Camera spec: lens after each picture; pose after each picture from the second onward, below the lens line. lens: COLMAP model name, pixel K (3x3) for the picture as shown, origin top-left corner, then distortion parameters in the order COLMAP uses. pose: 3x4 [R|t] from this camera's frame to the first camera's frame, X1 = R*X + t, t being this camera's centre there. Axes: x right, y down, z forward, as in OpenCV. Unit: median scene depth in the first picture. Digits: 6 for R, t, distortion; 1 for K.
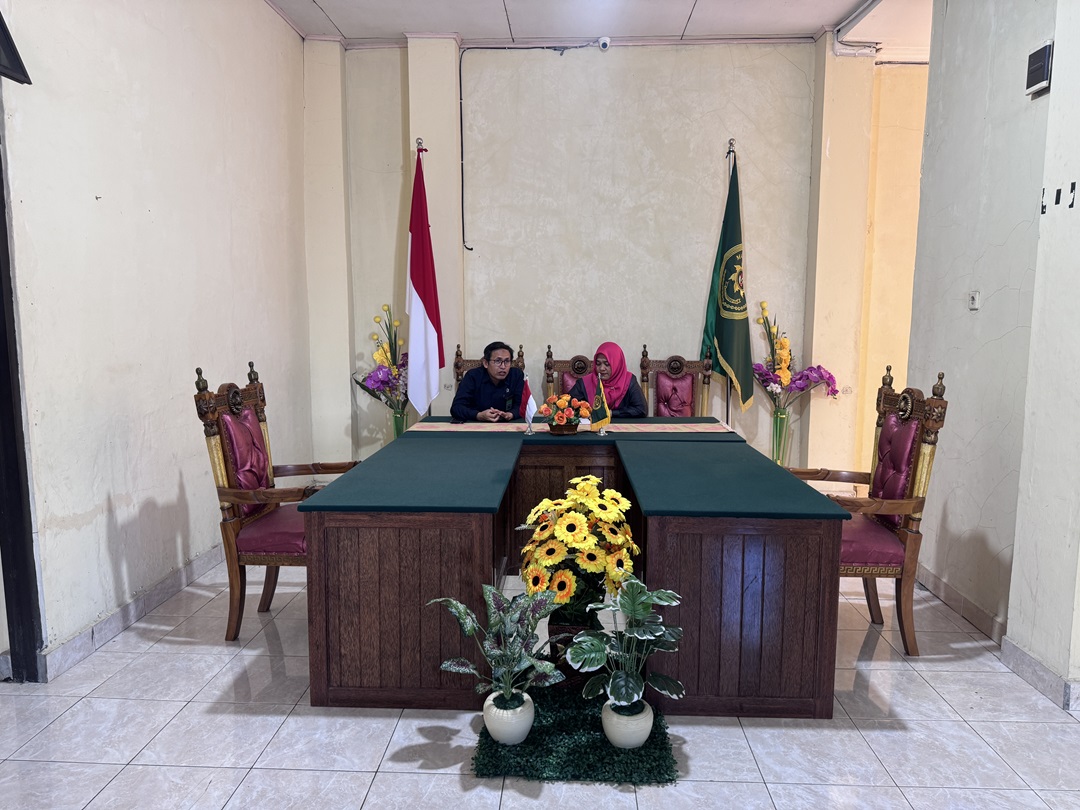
lens RADIAL K [[761.9, 0, 540.0], [0, 761.9, 405.0], [0, 0, 1]] dist [-0.040885, -0.003642]
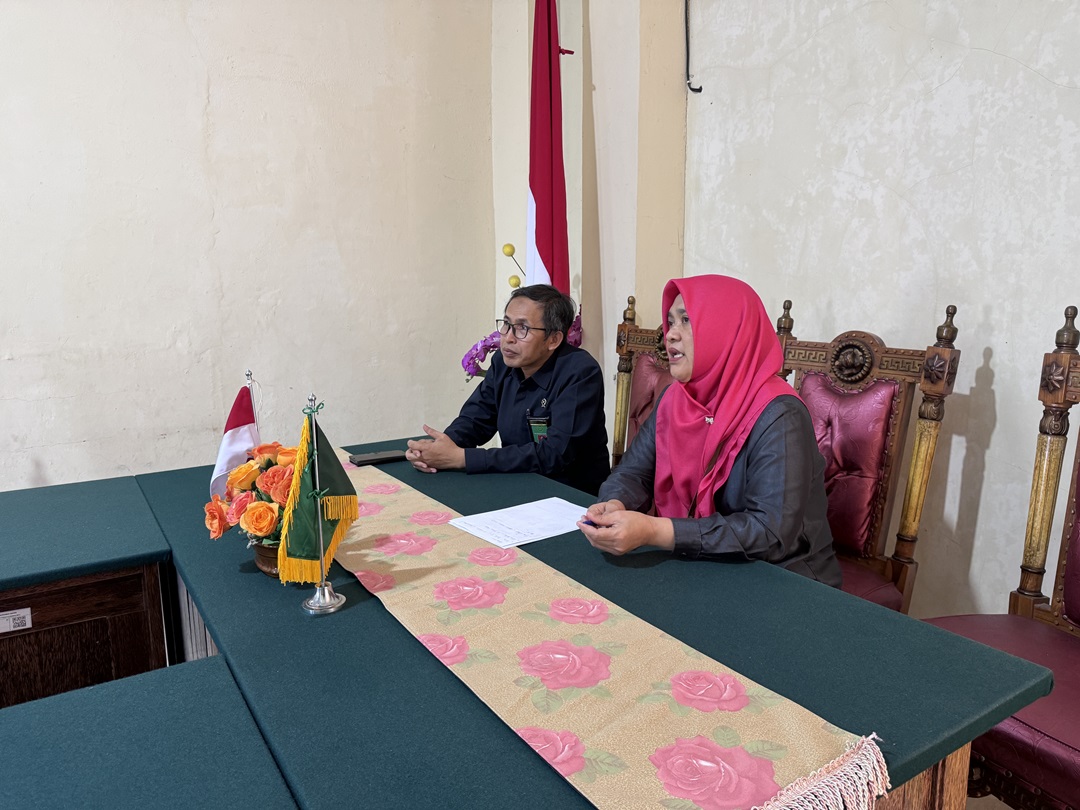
lens RADIAL K [[761.9, 0, 540.0], [0, 761.9, 405.0], [0, 0, 1]] dist [-0.040885, -0.003642]
pose [[0.570270, 0.126770, -0.811617, 0.250010], [-0.087141, 0.991781, 0.093683, -0.049781], [0.816822, 0.017301, 0.576630, 0.659728]]
